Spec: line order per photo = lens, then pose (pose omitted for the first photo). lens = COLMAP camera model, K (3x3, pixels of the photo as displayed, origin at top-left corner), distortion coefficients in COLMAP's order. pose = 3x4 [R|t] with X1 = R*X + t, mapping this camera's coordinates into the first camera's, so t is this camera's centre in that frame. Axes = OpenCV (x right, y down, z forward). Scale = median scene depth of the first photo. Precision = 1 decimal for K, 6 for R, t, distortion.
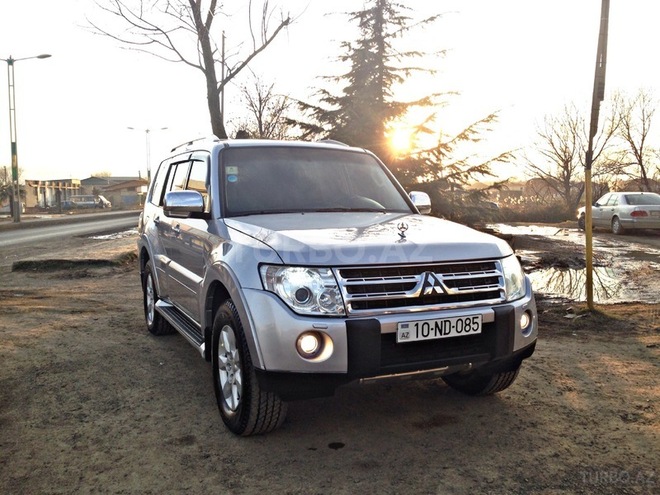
lens RADIAL K [[606.7, 0, 327.7], [0, 606.7, 246.1], [0, 0, 1]] dist [0.146593, -0.261247]
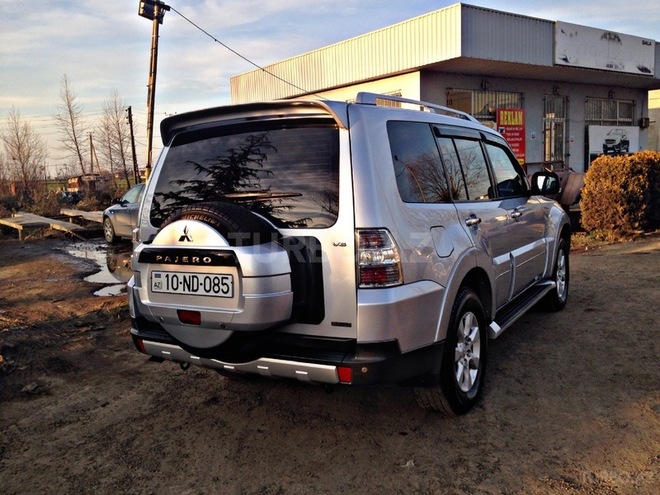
lens RADIAL K [[606.7, 0, 327.7], [0, 606.7, 246.1], [0, 0, 1]] dist [0.146593, -0.261247]
pose [[-0.538056, -0.082957, 0.838817, -1.326262], [0.108599, 0.980029, 0.166583, -0.250196], [-0.835884, 0.180726, -0.518301, 2.579045]]
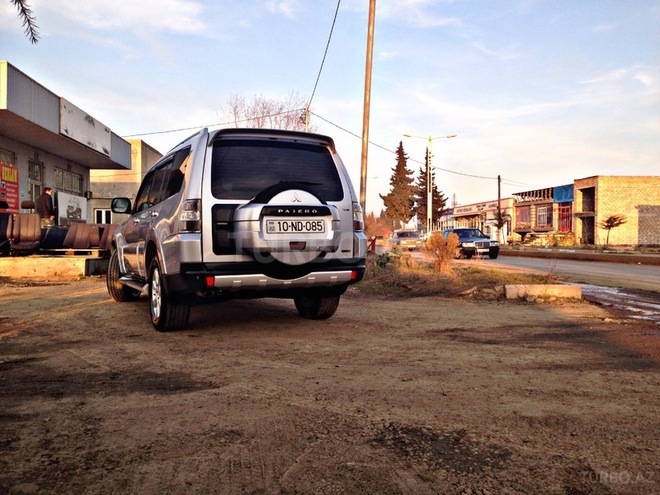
lens RADIAL K [[606.0, 0, 329.2], [0, 606.0, 242.9], [0, 0, 1]] dist [0.135252, -0.231235]
pose [[-0.999999, -0.001242, -0.000849, -0.553845], [-0.001312, 0.996147, 0.087685, -0.162488], [0.000737, 0.087686, -0.996148, 3.831617]]
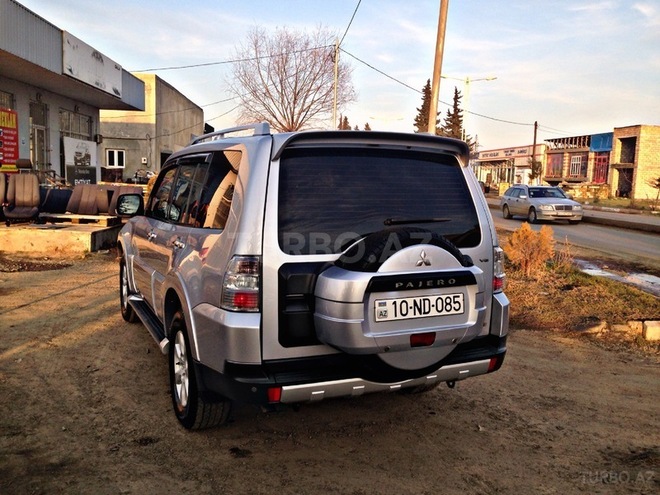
lens RADIAL K [[606.7, 0, 327.7], [0, 606.7, 246.1], [0, 0, 1]] dist [0.146593, -0.261247]
pose [[-0.999149, -0.035839, 0.020421, -0.347733], [-0.031158, 0.980167, 0.195709, -0.331895], [-0.027030, 0.194907, -0.980449, 3.172481]]
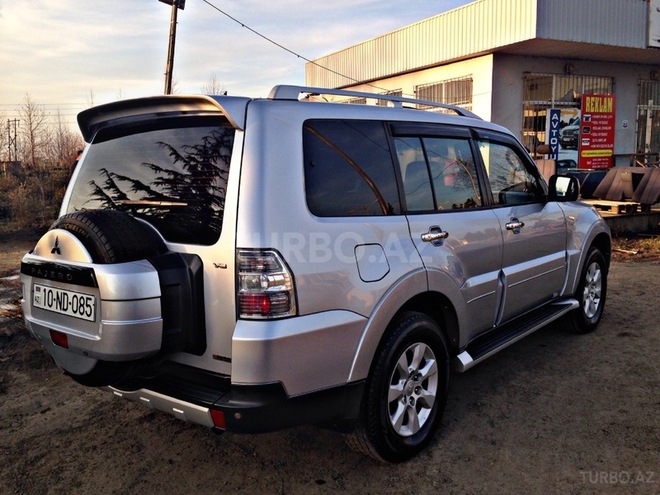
lens RADIAL K [[606.0, 0, 329.2], [0, 606.0, 242.9], [0, 0, 1]] dist [0.135252, -0.231235]
pose [[-0.399058, -0.119915, 0.909051, -1.330099], [0.095829, 0.980528, 0.171411, -0.247783], [-0.911904, 0.155516, -0.379796, 2.269116]]
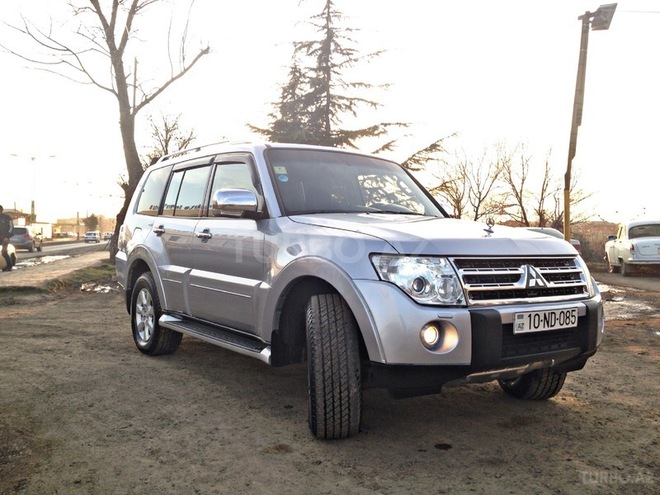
lens RADIAL K [[613.3, 0, 326.6], [0, 613.3, 235.1], [0, 0, 1]] dist [0.157399, -0.281479]
pose [[0.984233, 0.011119, 0.176524, -0.338418], [0.003035, 0.996813, -0.079712, 0.073588], [-0.176848, 0.078991, 0.981063, 0.054327]]
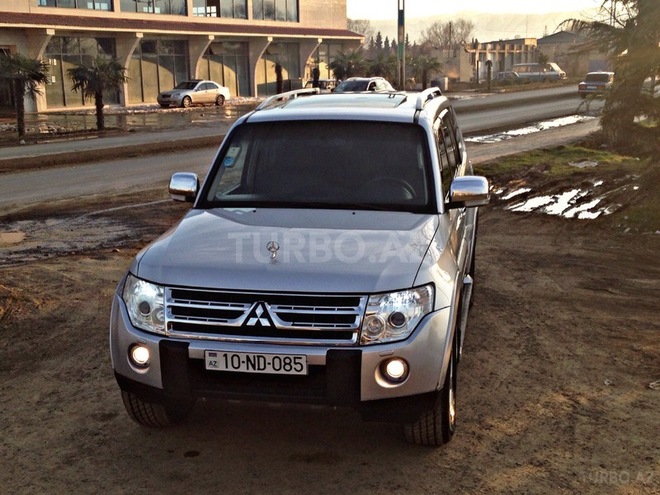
lens RADIAL K [[914.7, 0, 330.0], [0, 914.7, 247.5], [0, 0, 1]] dist [0.078545, -0.043738]
pose [[0.795162, 0.110700, -0.596207, 1.078393], [-0.029699, 0.989125, 0.144045, -0.246240], [0.605669, -0.096832, 0.789803, -0.044614]]
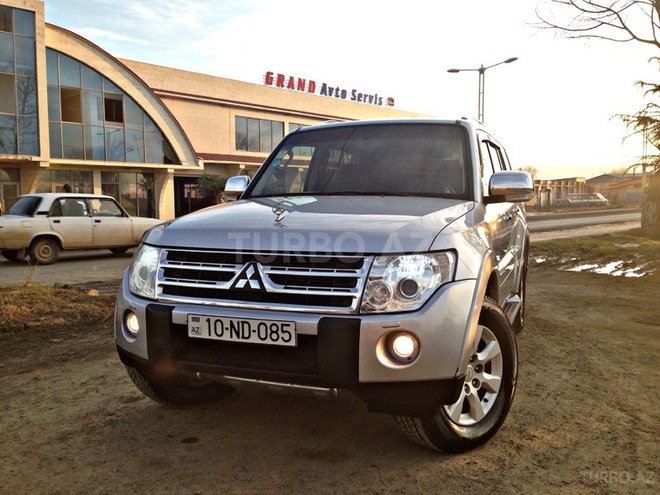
lens RADIAL K [[606.7, 0, 327.7], [0, 606.7, 246.1], [0, 0, 1]] dist [0.146593, -0.261247]
pose [[0.674956, 0.046472, -0.736394, 0.838059], [-0.046028, 0.998723, 0.020839, -0.001302], [0.736421, 0.019829, 0.676232, 0.511063]]
